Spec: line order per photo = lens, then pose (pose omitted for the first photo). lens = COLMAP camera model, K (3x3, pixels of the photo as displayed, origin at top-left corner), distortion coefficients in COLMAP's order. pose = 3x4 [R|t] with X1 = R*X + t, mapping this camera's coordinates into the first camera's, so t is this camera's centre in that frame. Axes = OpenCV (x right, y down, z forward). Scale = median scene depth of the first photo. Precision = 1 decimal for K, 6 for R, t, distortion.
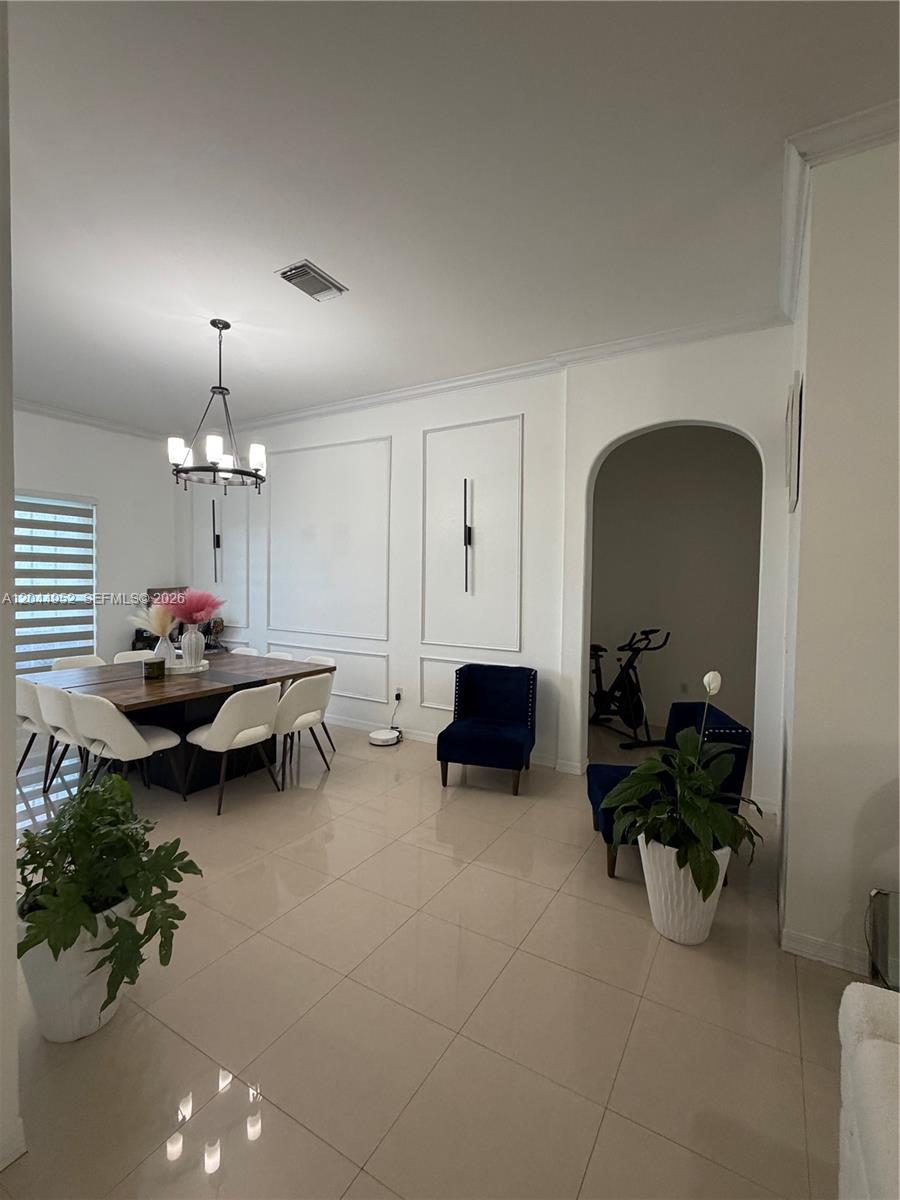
lens RADIAL K [[540.1, 0, 450.0], [0, 540.1, 600.0], [0, 0, 1]] dist [0.001934, 0.000234]
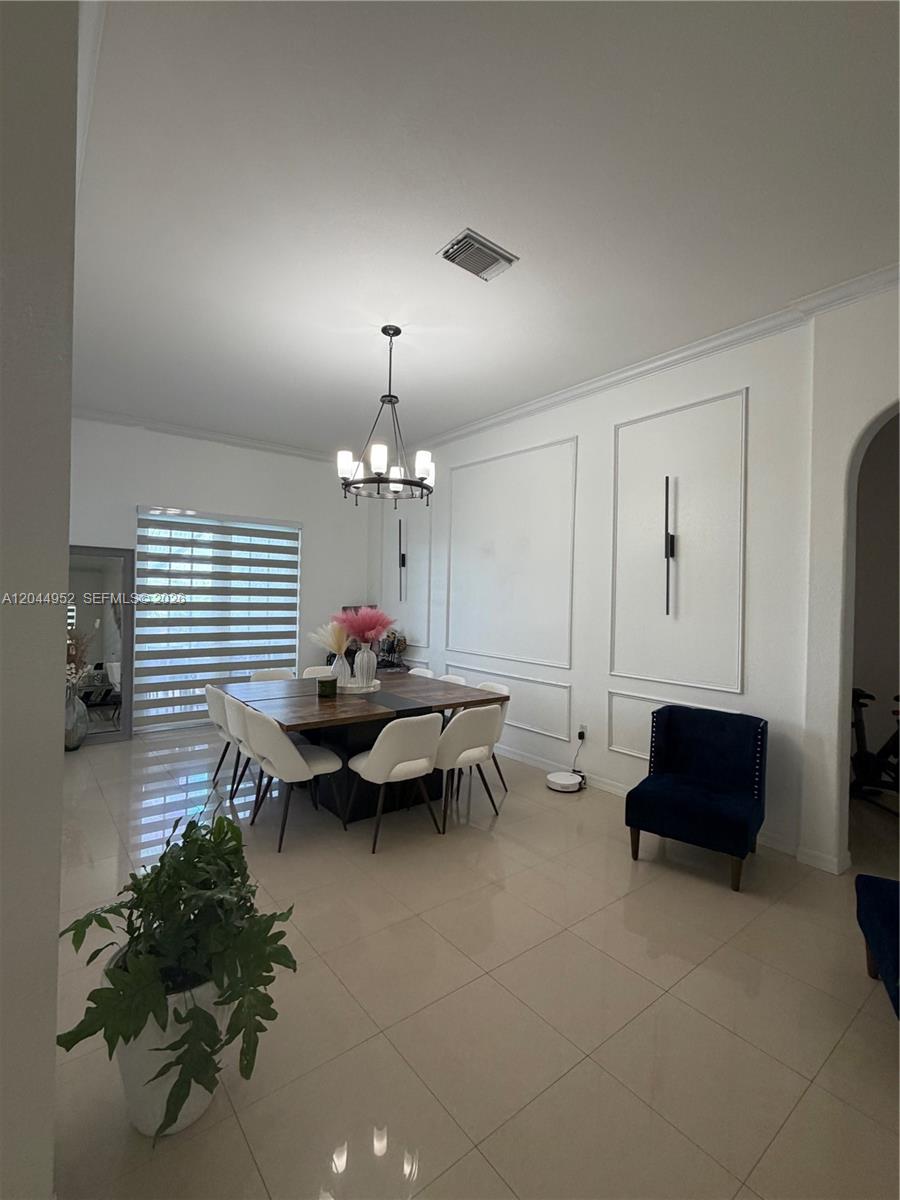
lens RADIAL K [[540.1, 0, 450.0], [0, 540.1, 600.0], [0, 0, 1]] dist [0.001934, 0.000234]
pose [[0.935807, 0.007744, -0.352427, 0.011548], [-0.021265, 0.999178, -0.034509, -0.002684], [0.351870, 0.039788, 0.935203, 0.139865]]
